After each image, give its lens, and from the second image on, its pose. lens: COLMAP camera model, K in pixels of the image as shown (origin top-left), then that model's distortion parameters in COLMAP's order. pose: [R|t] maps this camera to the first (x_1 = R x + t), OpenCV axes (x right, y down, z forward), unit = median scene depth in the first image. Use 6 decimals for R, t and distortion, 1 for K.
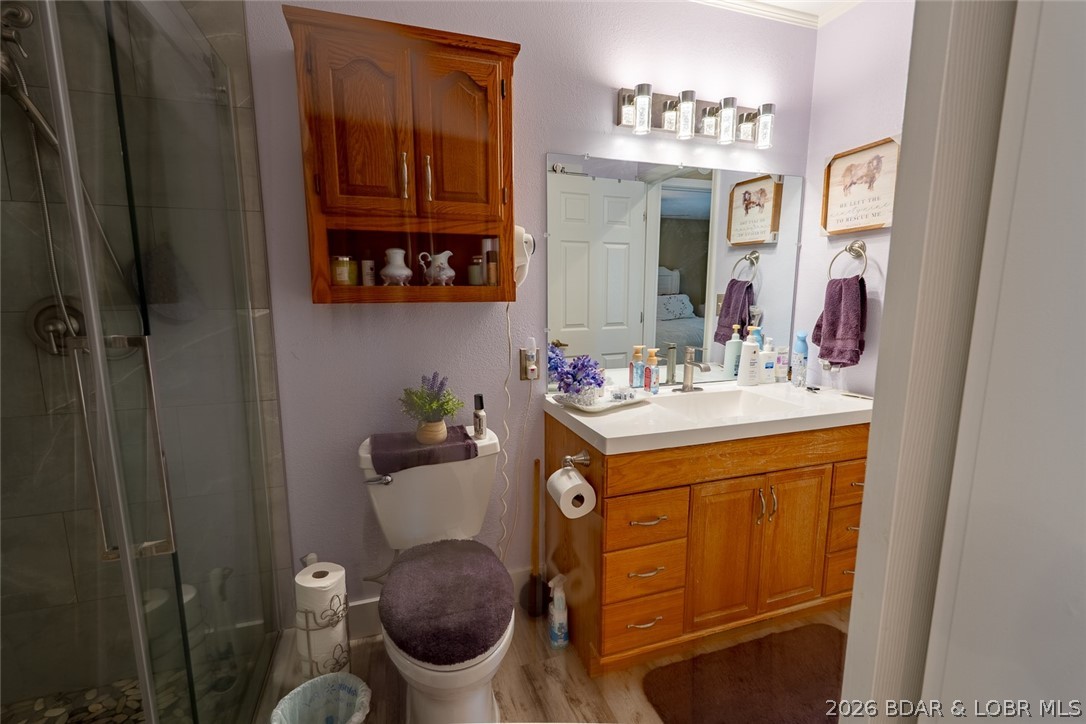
lens RADIAL K [[483.2, 0, 539.1], [0, 483.2, 366.0], [0, 0, 1]] dist [-0.001040, -0.000183]
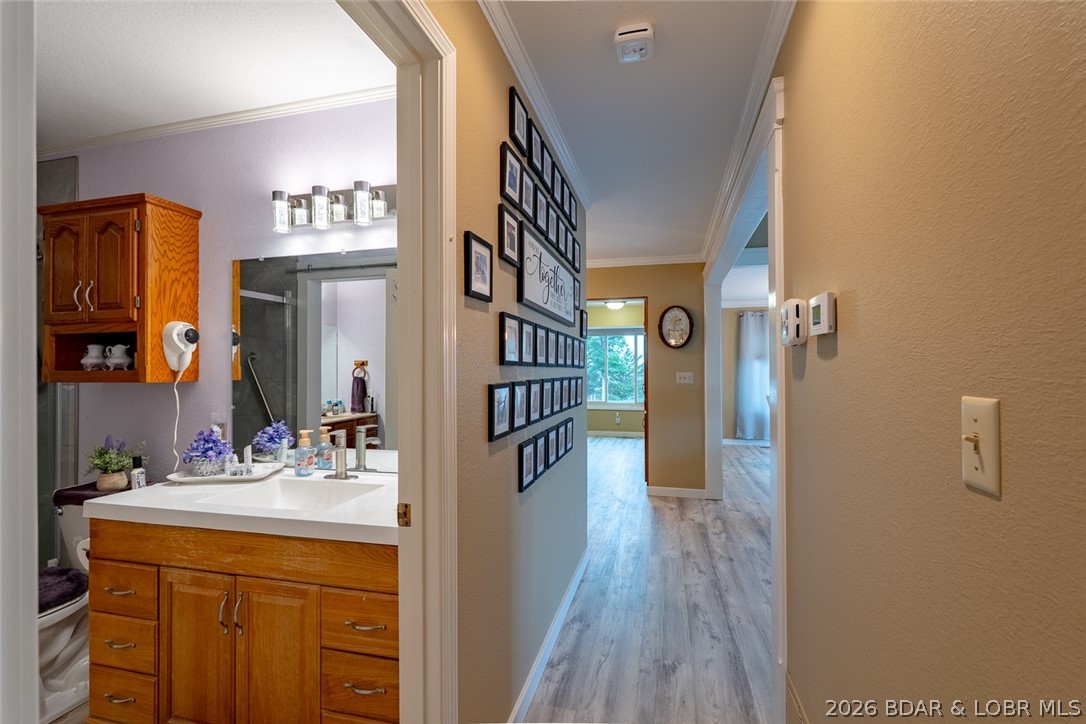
lens RADIAL K [[483.2, 0, 540.1], [0, 483.2, 362.9], [0, 0, 1]] dist [-0.001040, -0.000183]
pose [[0.833213, -0.012208, -0.552817, 1.385653], [-0.077909, 0.987191, -0.139225, -0.082605], [0.547436, 0.159074, 0.821590, 0.490579]]
